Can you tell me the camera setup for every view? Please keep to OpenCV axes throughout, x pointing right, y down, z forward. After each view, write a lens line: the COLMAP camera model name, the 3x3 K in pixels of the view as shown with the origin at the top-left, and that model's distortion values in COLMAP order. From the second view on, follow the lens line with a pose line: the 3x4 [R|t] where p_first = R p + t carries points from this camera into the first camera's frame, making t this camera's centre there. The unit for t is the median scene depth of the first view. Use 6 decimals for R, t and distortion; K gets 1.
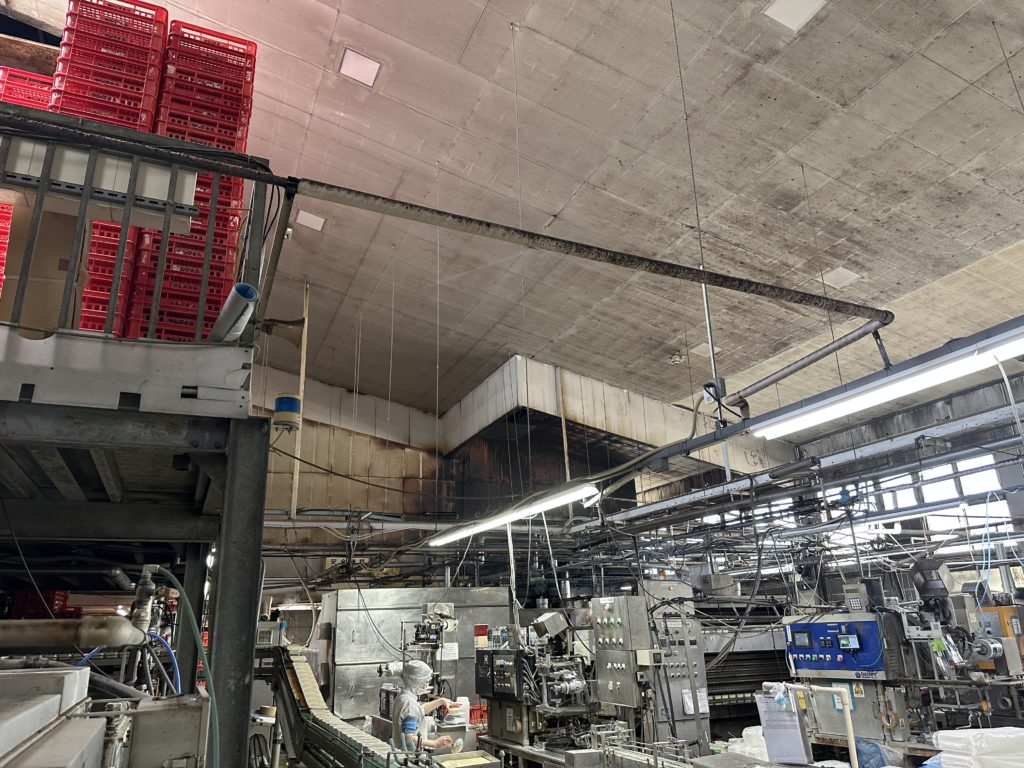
lens RADIAL K [[721.7, 0, 514.5], [0, 721.7, 379.2], [0, 0, 1]] dist [0.022459, -0.026576]
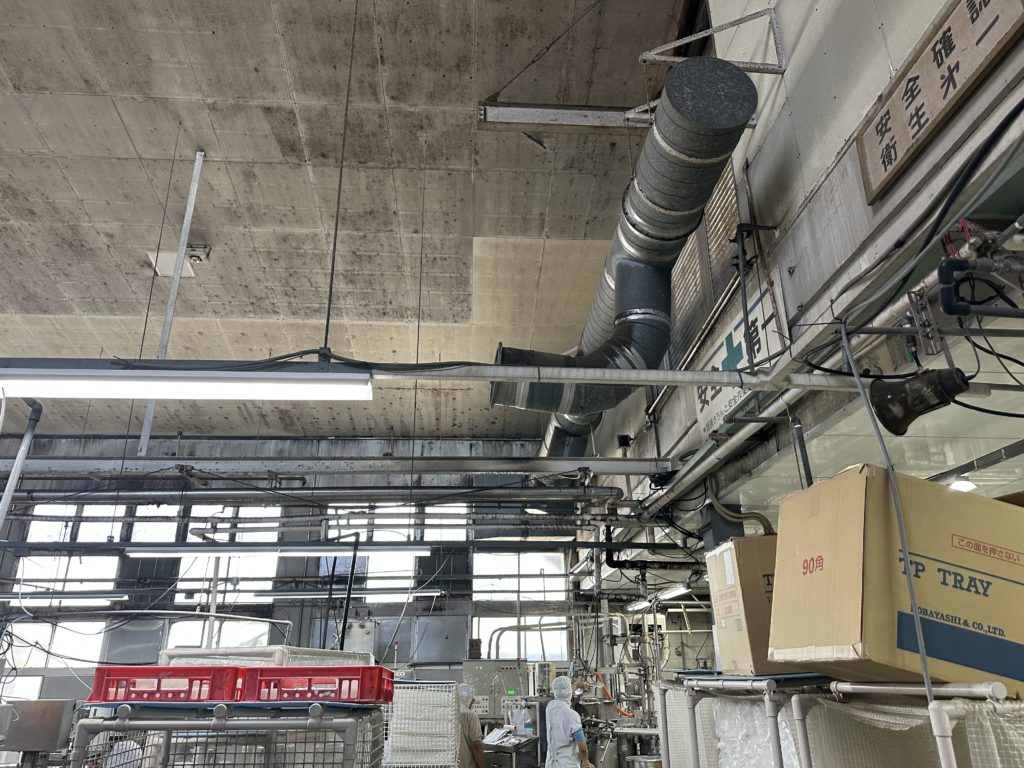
lens RADIAL K [[719.2, 0, 514.6], [0, 719.2, 373.0], [0, 0, 1]] dist [-0.002547, -0.001148]
pose [[0.343781, 0.383678, 0.857092, 0.049072], [-0.303922, 0.909058, -0.285037, 0.004177], [-0.888508, -0.162499, 0.429125, 0.026950]]
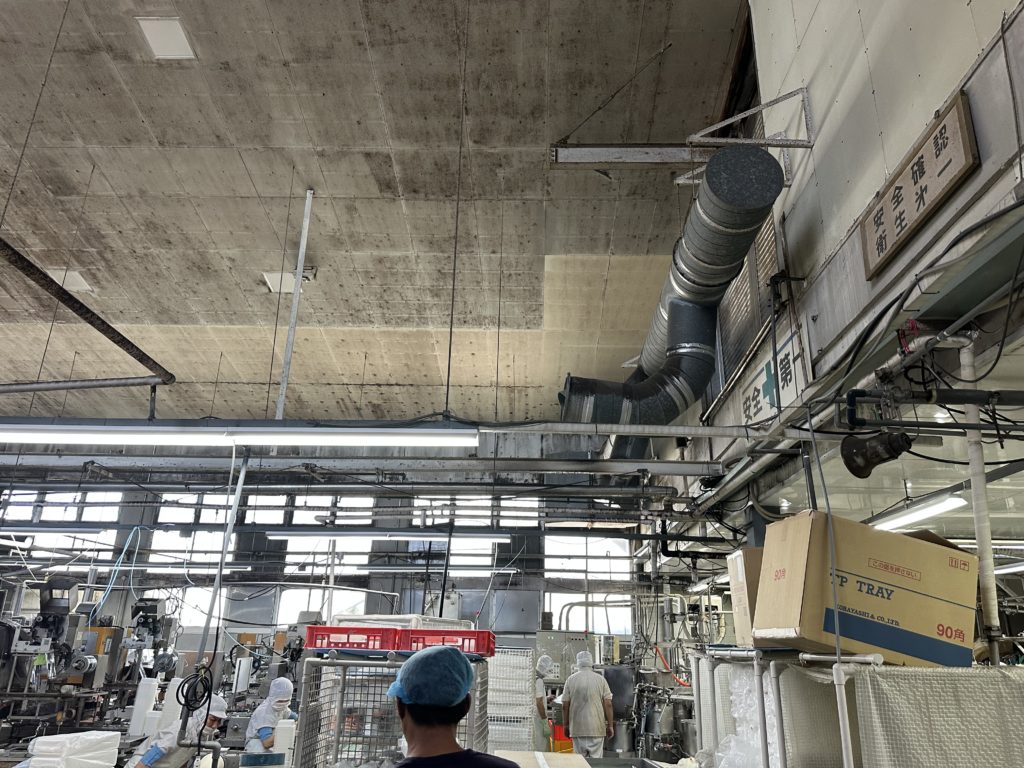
lens RADIAL K [[721.7, 0, 514.5], [0, 721.7, 379.2], [0, 0, 1]] dist [0.022459, -0.026576]
pose [[0.426961, 0.346276, 0.835342, -0.094493], [-0.326917, 0.920402, -0.214441, -0.006379], [-0.843107, -0.181529, 0.506180, -0.029269]]
